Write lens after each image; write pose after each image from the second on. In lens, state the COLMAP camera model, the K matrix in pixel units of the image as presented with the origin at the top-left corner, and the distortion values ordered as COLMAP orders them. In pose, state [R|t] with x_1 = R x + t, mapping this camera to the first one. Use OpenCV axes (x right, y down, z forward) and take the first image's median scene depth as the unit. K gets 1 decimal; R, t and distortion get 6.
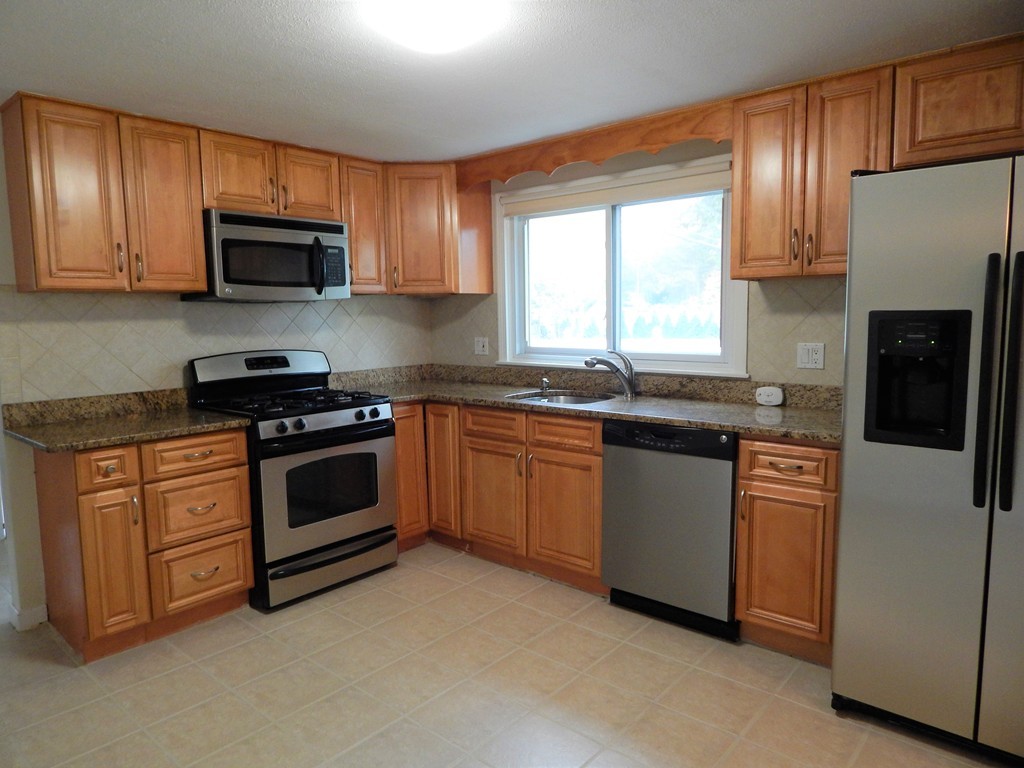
lens RADIAL K [[669.0, 0, 515.6], [0, 669.0, 386.4], [0, 0, 1]] dist [-0.007183, 0.001308]
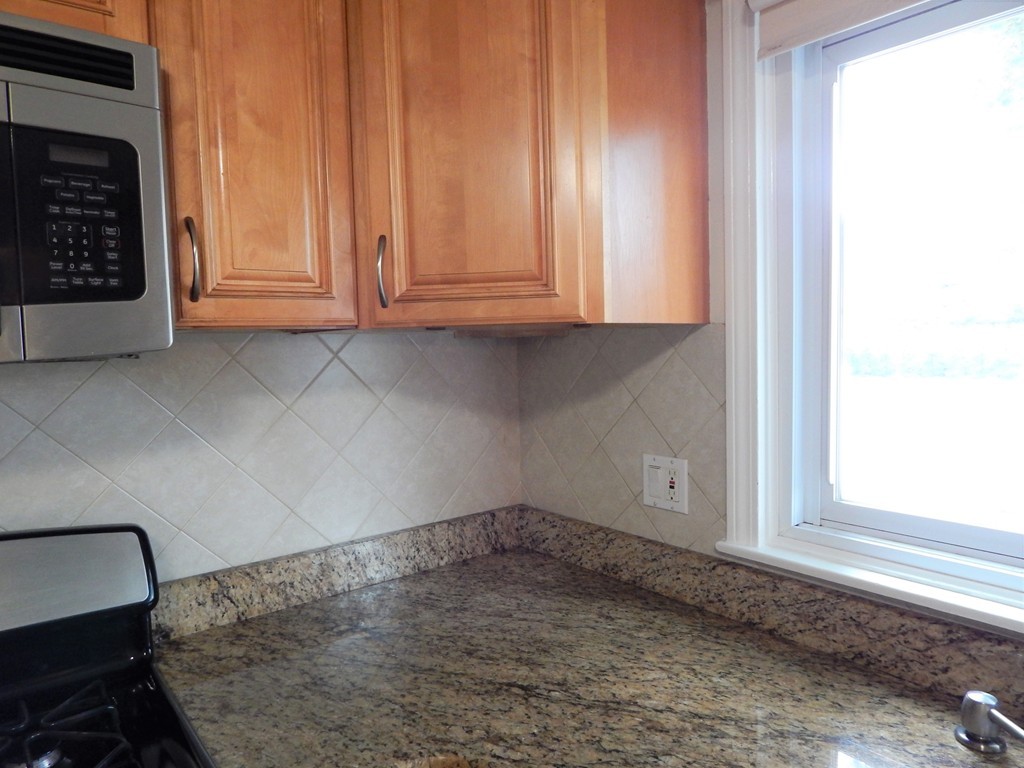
lens RADIAL K [[669.0, 0, 512.2], [0, 669.0, 385.8], [0, 0, 1]] dist [-0.007183, 0.001308]
pose [[0.980937, 0.005162, -0.194257, -0.065678], [-0.013053, 0.999140, -0.039365, -0.100566], [0.193887, 0.041150, 0.980160, 0.712475]]
